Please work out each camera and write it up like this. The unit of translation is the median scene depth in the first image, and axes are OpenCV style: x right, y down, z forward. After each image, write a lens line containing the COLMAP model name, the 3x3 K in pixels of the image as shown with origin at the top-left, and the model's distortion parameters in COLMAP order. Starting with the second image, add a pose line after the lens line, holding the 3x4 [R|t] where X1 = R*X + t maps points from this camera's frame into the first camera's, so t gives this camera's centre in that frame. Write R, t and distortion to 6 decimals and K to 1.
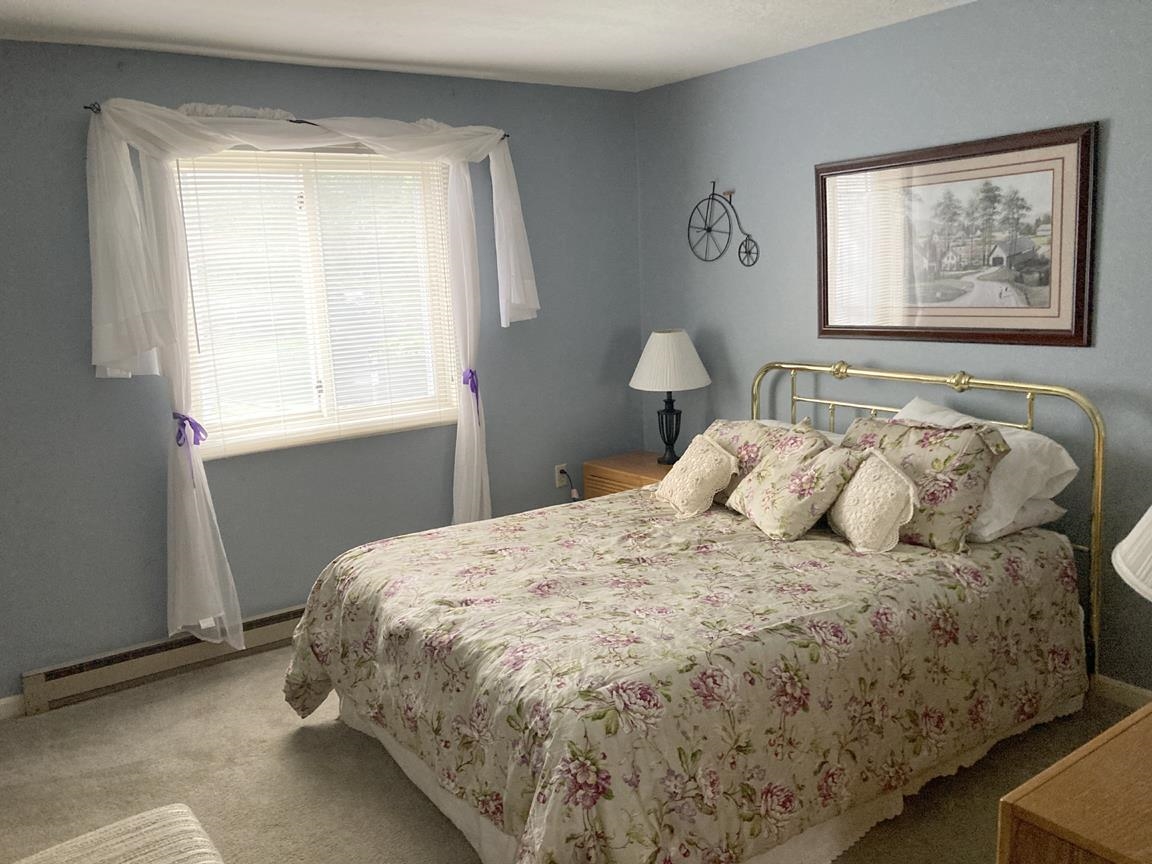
lens RADIAL K [[956.2, 0, 569.3], [0, 956.2, 432.1], [0, 0, 1]] dist [0.037273, -0.006568]
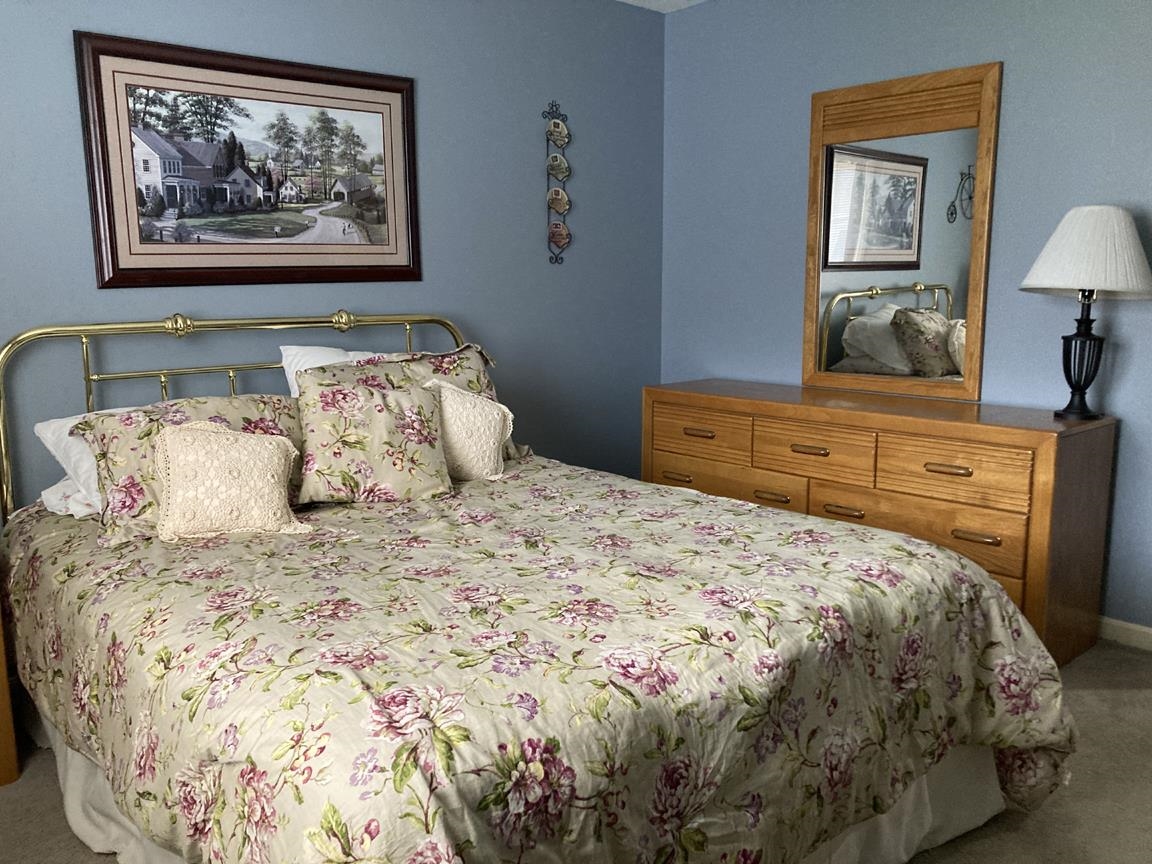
lens RADIAL K [[956.2, 0, 567.0], [0, 956.2, 429.6], [0, 0, 1]] dist [0.037273, -0.006568]
pose [[-0.127251, -0.115758, 0.985093, -0.580460], [0.190722, 0.971777, 0.138830, -0.038259], [-0.973361, 0.205545, -0.101582, 0.930155]]
